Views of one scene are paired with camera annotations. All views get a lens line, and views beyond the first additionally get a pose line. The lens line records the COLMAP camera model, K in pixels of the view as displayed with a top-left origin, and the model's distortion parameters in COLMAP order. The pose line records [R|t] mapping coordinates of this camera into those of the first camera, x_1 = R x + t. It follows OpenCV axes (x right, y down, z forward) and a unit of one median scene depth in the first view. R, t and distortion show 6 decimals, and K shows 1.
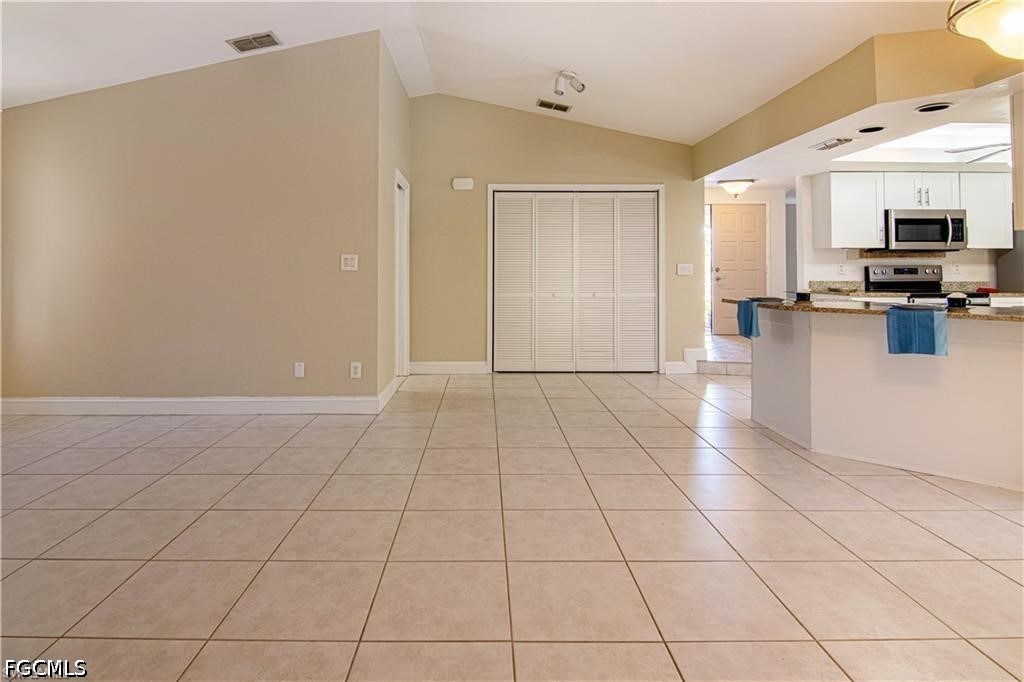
lens RADIAL K [[547.8, 0, 483.7], [0, 547.8, 261.3], [0, 0, 1]] dist [-0.005529, -0.001853]
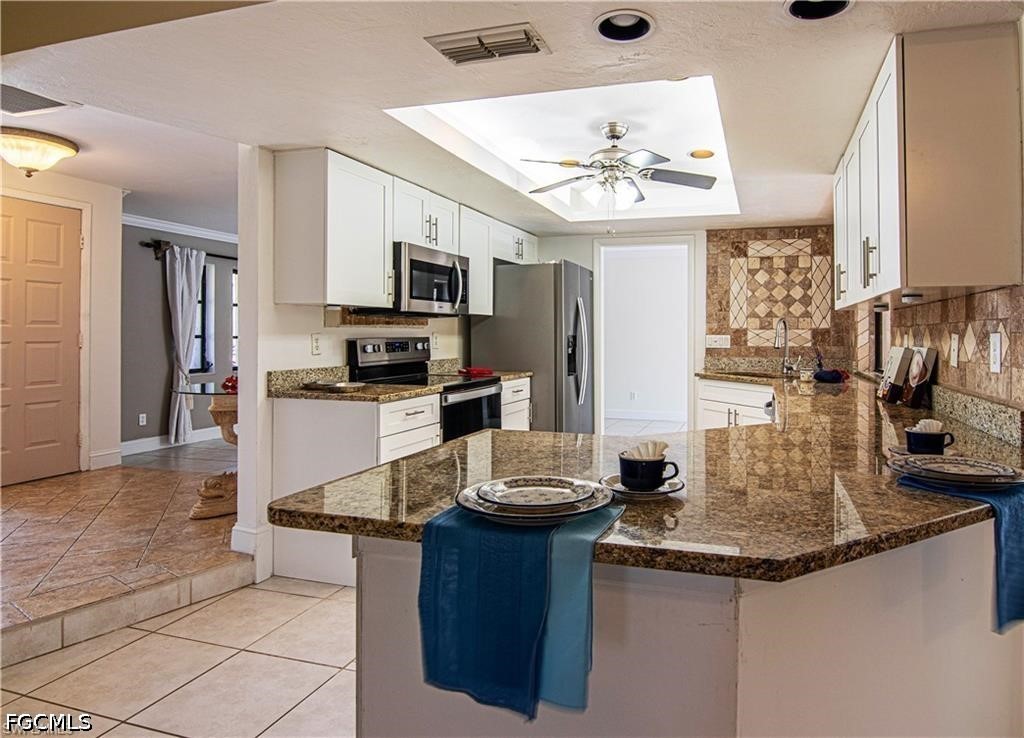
lens RADIAL K [[597.7, 0, 592.1], [0, 597.7, 329.8], [0, 0, 1]] dist [-0.002971, -0.005684]
pose [[0.272037, 0.007519, 0.962257, 0.186684], [-0.020538, 0.999787, -0.002007, -0.004582], [-0.962068, -0.019217, 0.272133, 0.623729]]
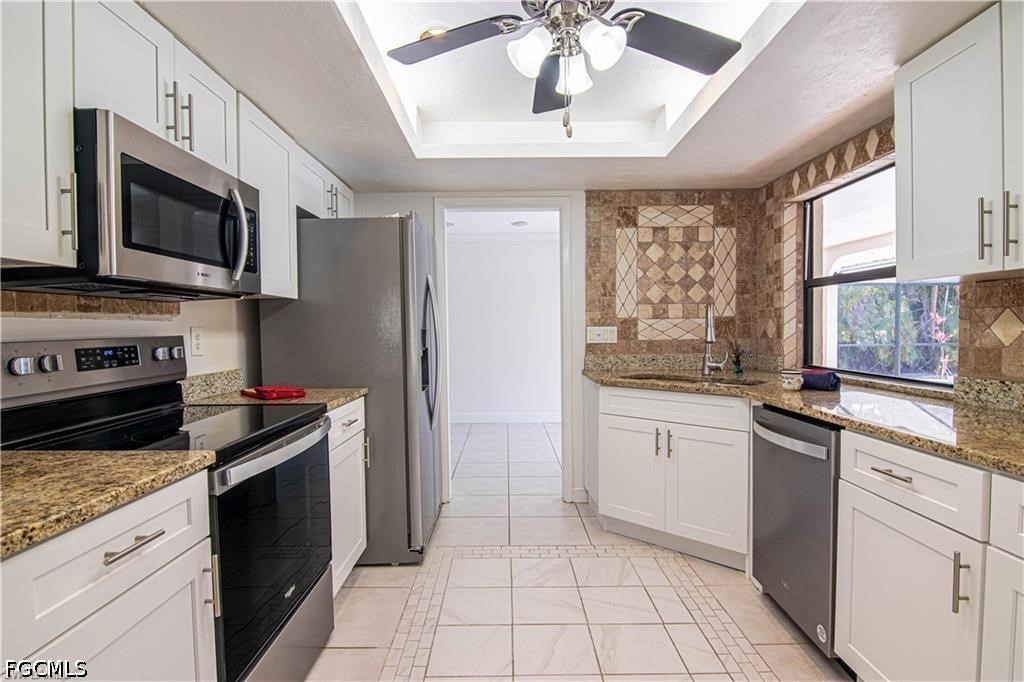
lens RADIAL K [[521.2, 0, 502.7], [0, 521.2, 342.1], [0, 0, 1]] dist [-0.011763, -0.006835]
pose [[0.006006, -0.026092, 0.999642, 0.506671], [-0.006700, 0.999636, 0.026132, 0.000776], [-0.999960, -0.006855, 0.005829, 0.807590]]
